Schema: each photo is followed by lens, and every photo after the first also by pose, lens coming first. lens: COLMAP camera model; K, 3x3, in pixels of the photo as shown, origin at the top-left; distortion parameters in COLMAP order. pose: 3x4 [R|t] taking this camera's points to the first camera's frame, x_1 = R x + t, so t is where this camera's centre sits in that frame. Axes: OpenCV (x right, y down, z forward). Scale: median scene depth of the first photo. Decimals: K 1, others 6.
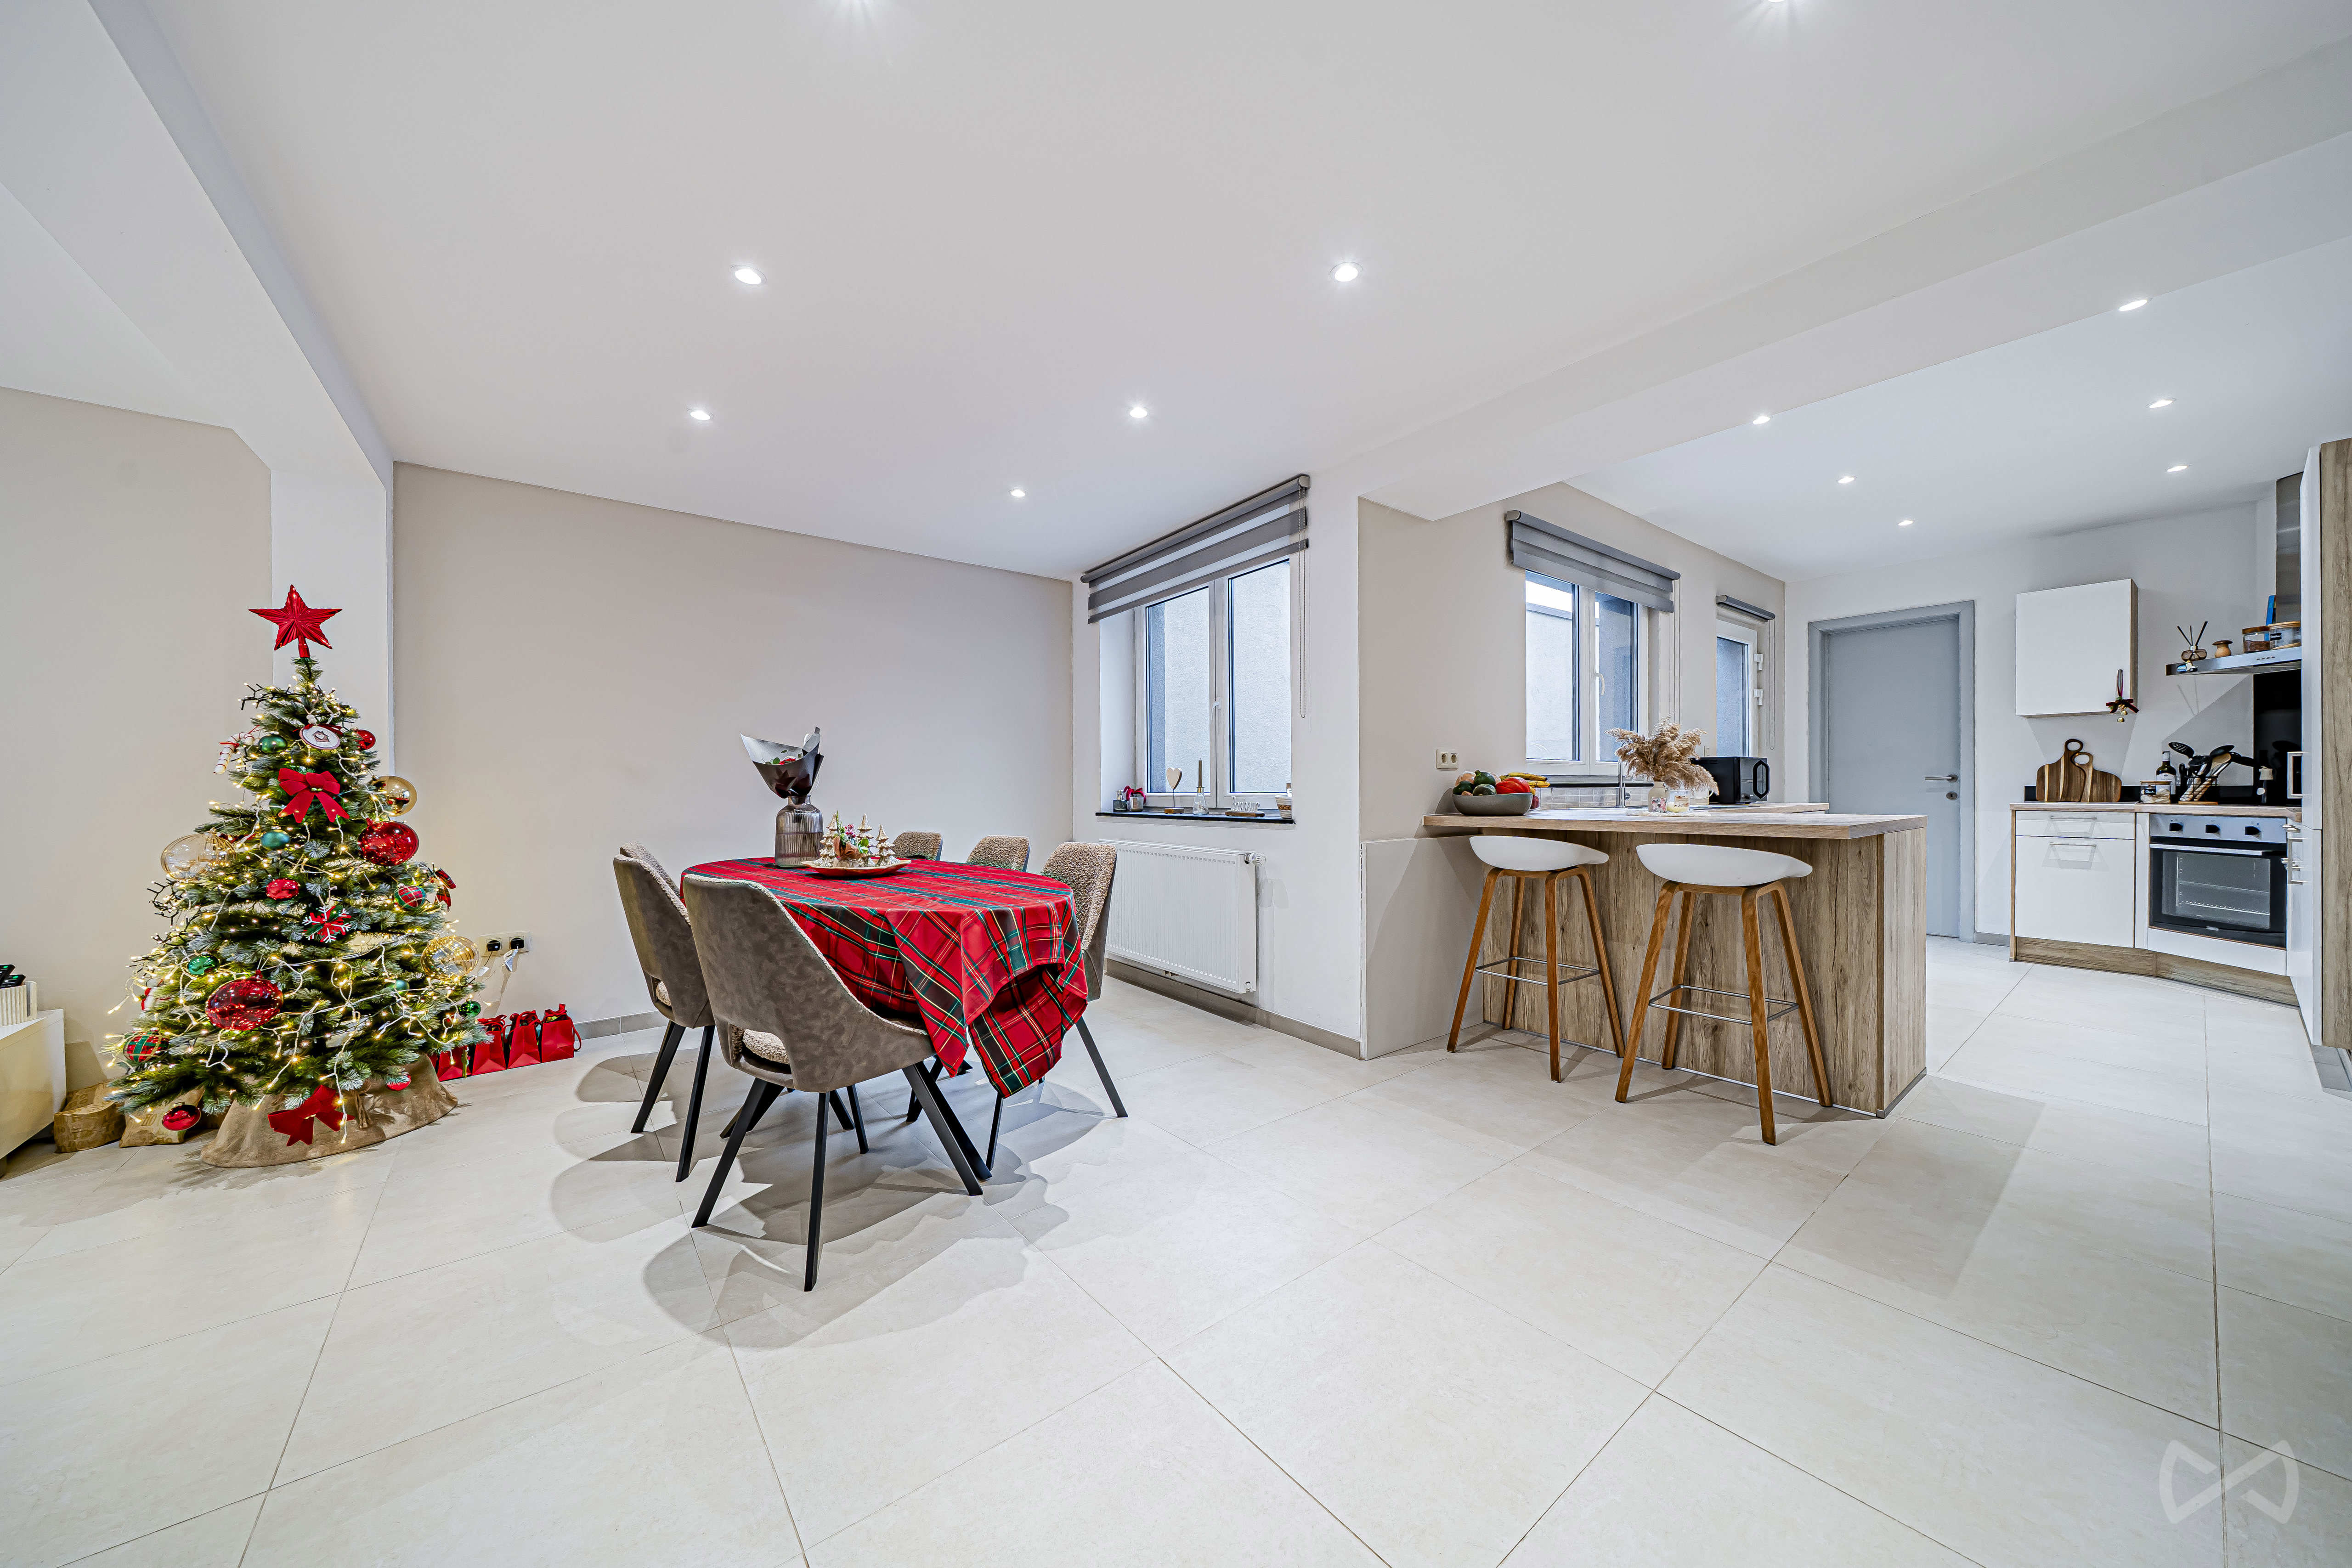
lens RADIAL K [[817.0, 0, 1183.0], [0, 817.0, 792.4], [0, 0, 1]] dist [-0.000608, -0.000060]
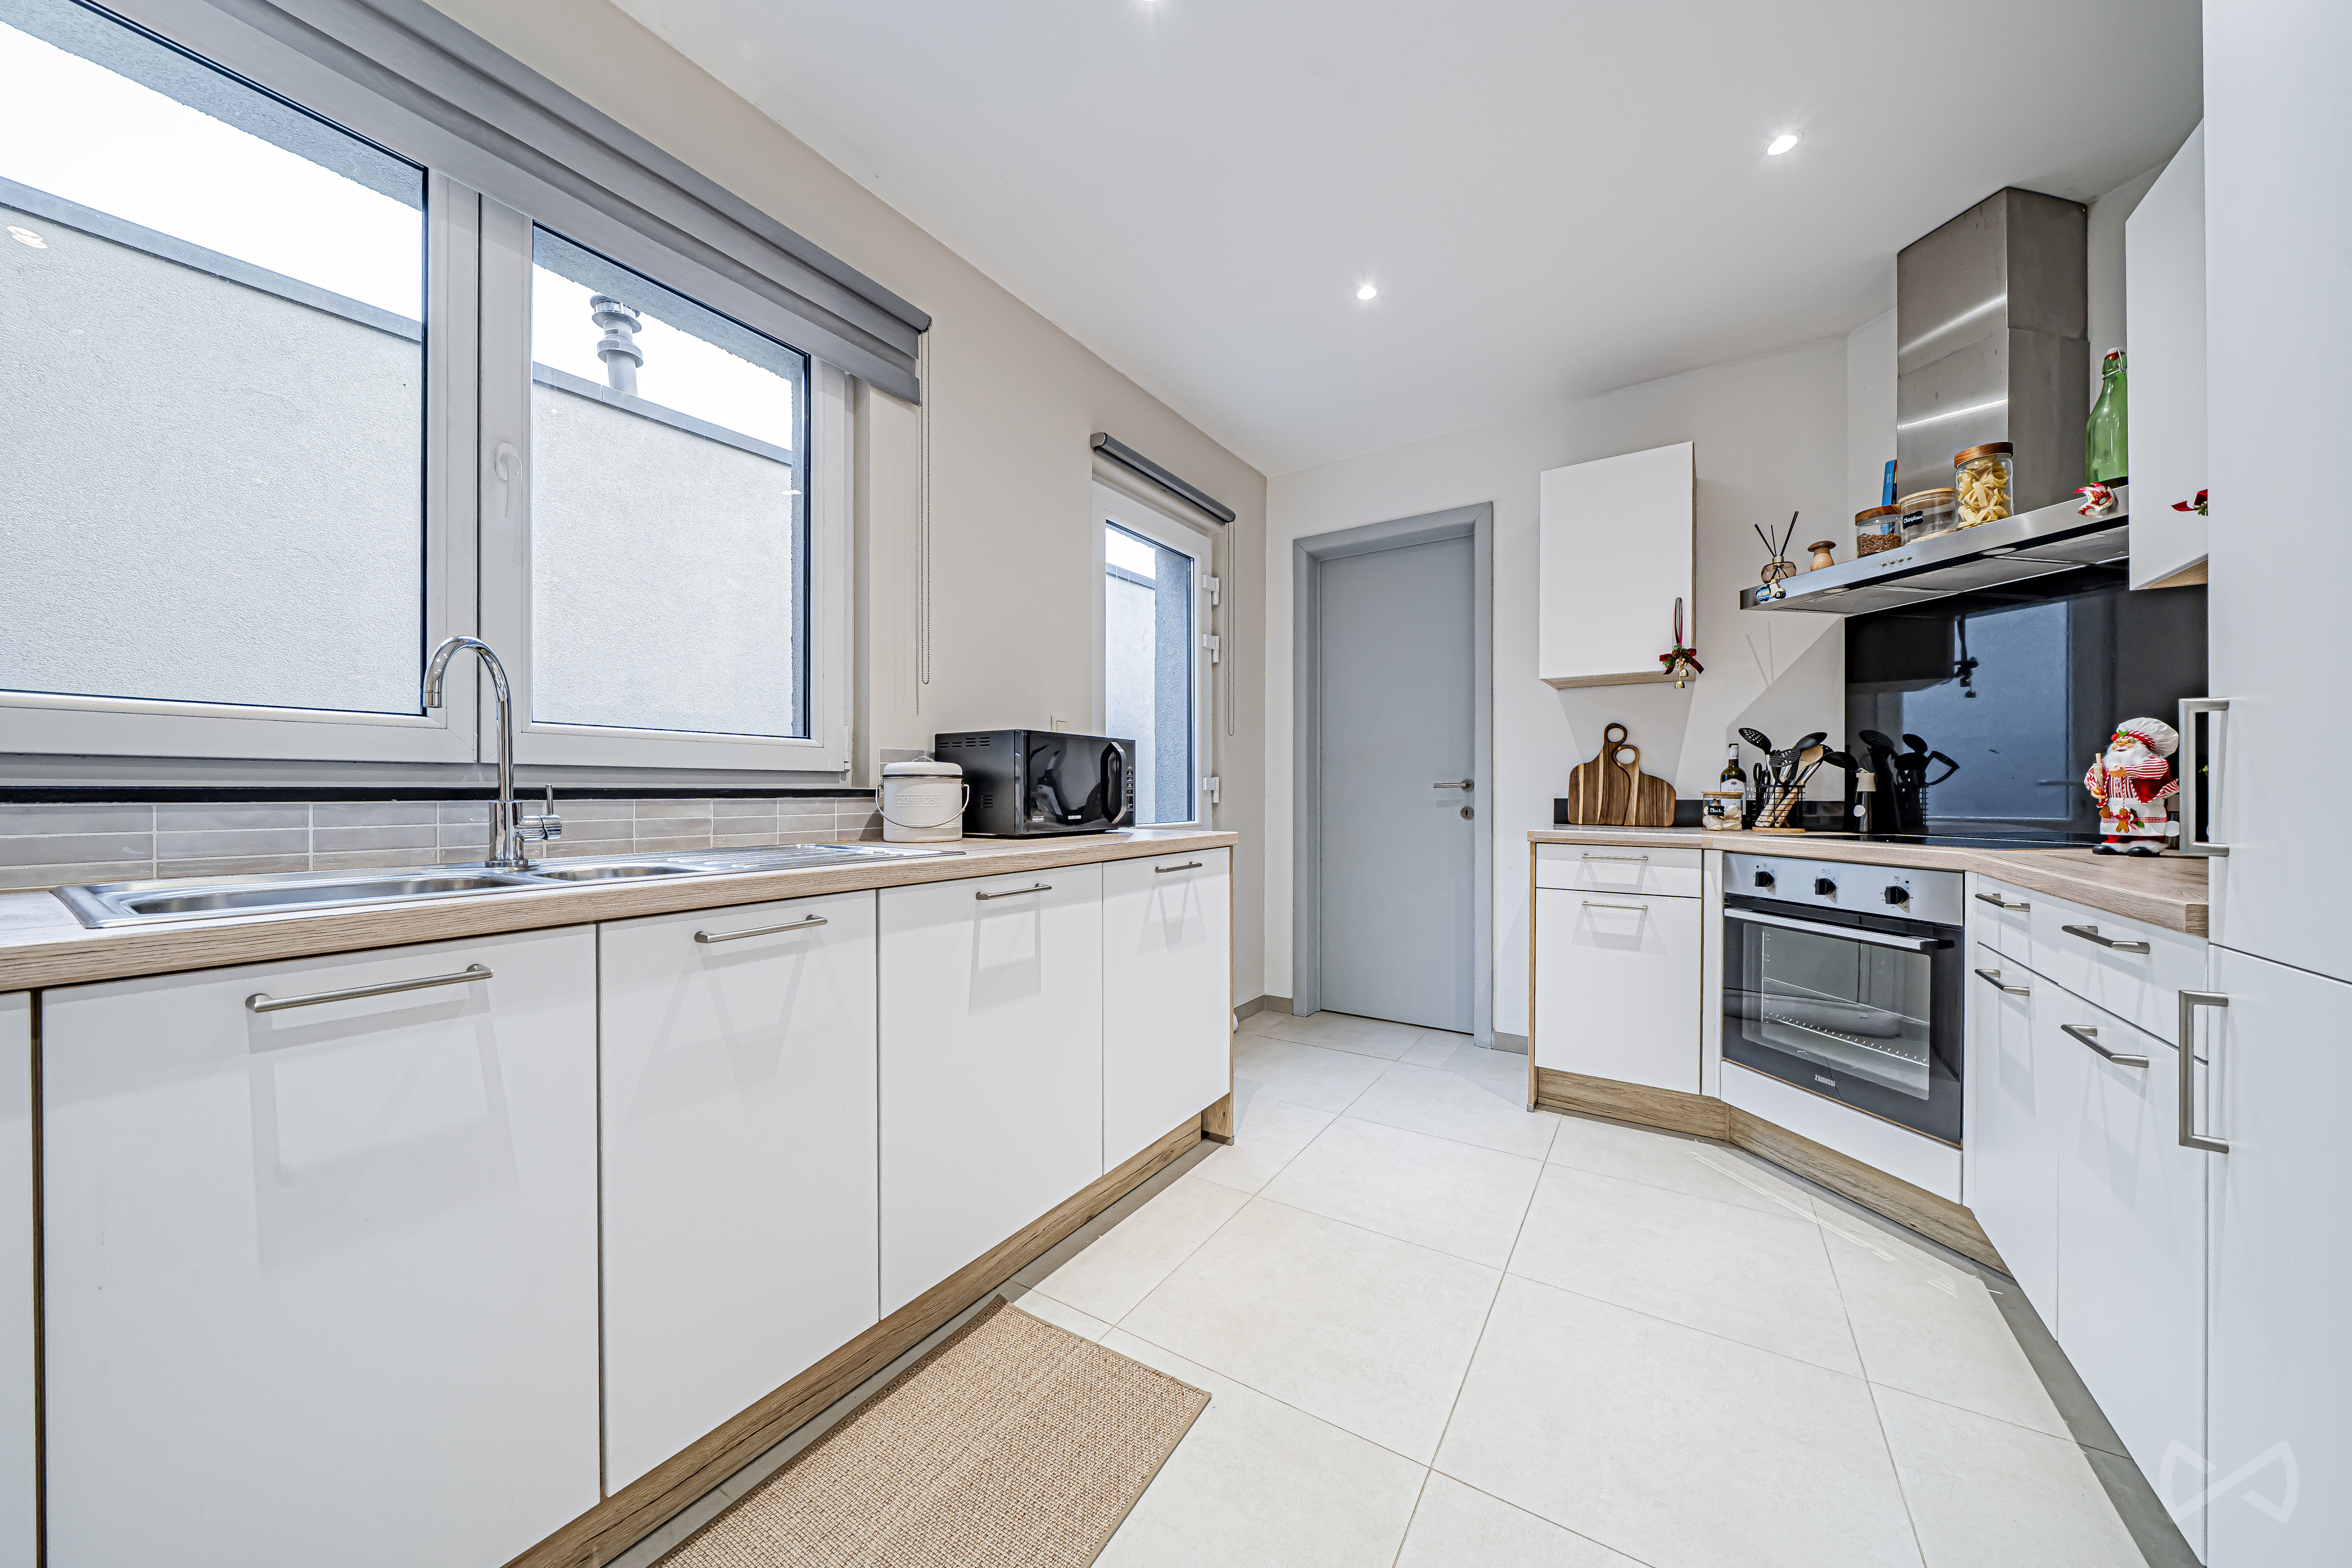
lens RADIAL K [[799.1, 0, 1167.9], [0, 799.1, 790.2], [0, 0, 1]] dist [-0.006527, 0.000248]
pose [[0.949241, 0.008569, 0.314433, 0.635263], [-0.006086, 0.999942, -0.008878, -0.007785], [-0.314491, 0.006514, 0.949238, 0.584588]]
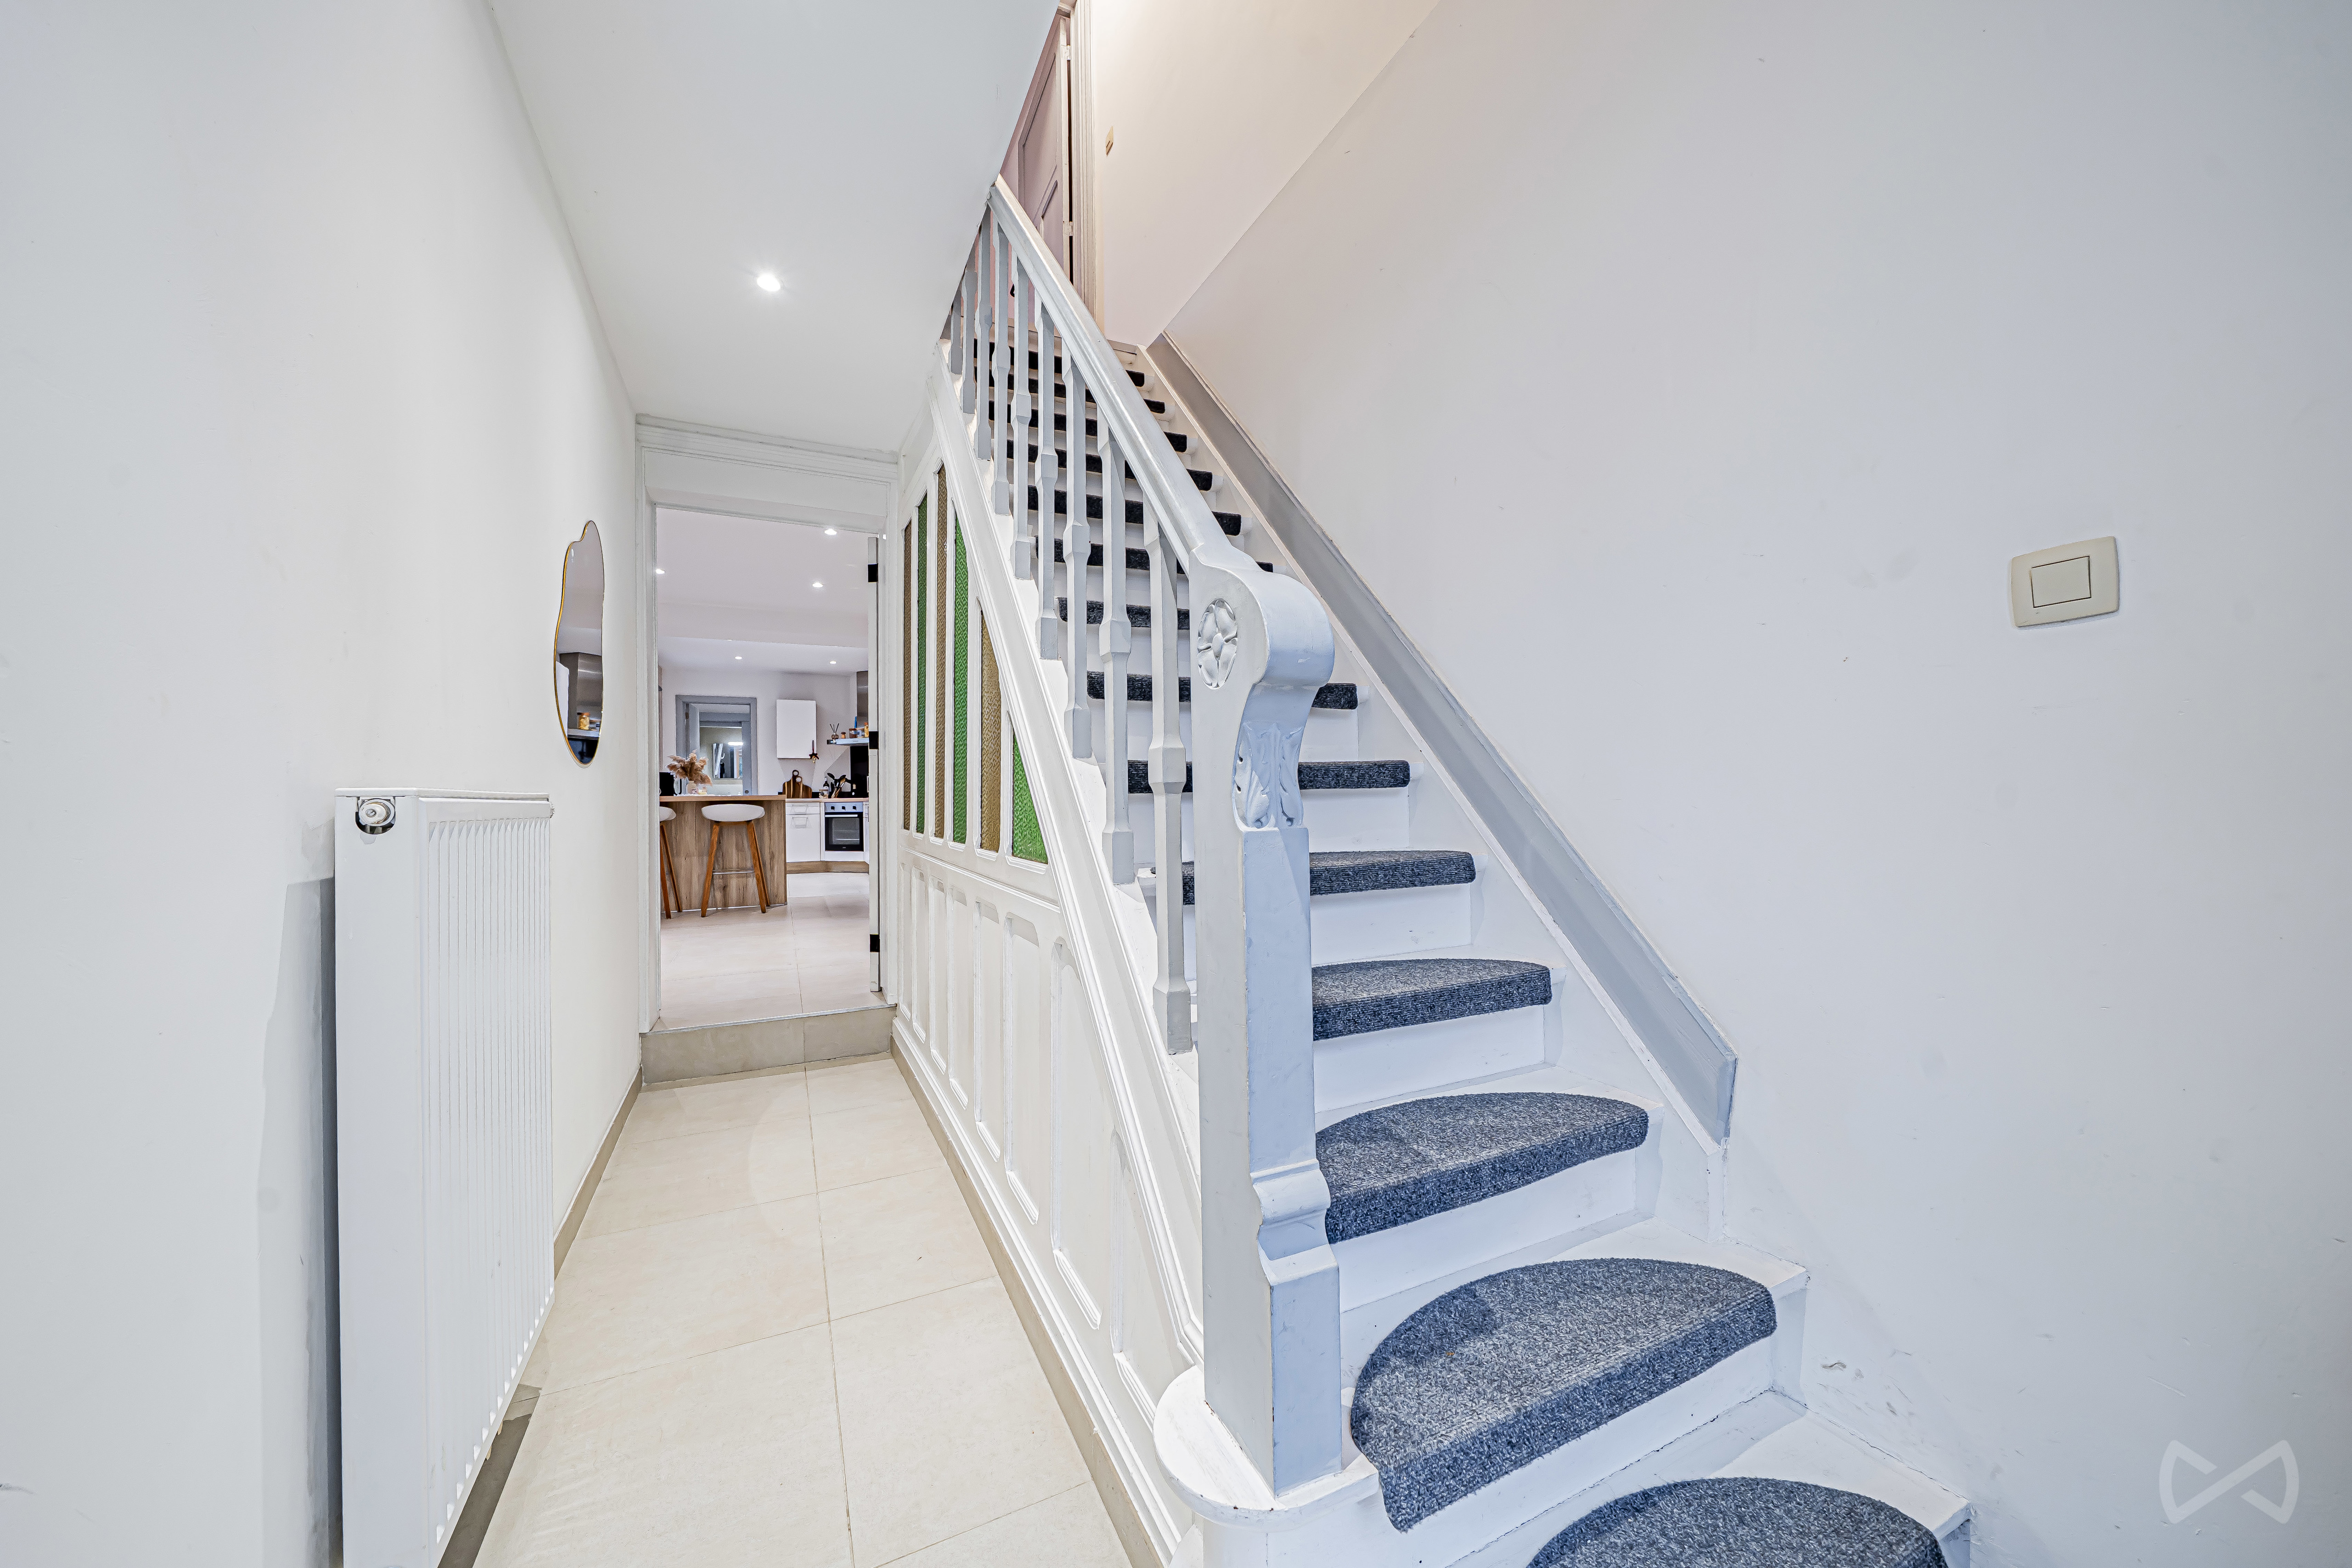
lens RADIAL K [[817.0, 0, 1183.0], [0, 817.0, 792.4], [0, 0, 1]] dist [-0.000608, -0.000060]
pose [[0.214798, 0.014069, 0.976557, -0.861755], [0.019515, 0.999635, -0.018694, 0.058142], [-0.976464, 0.023073, 0.214445, -0.497360]]
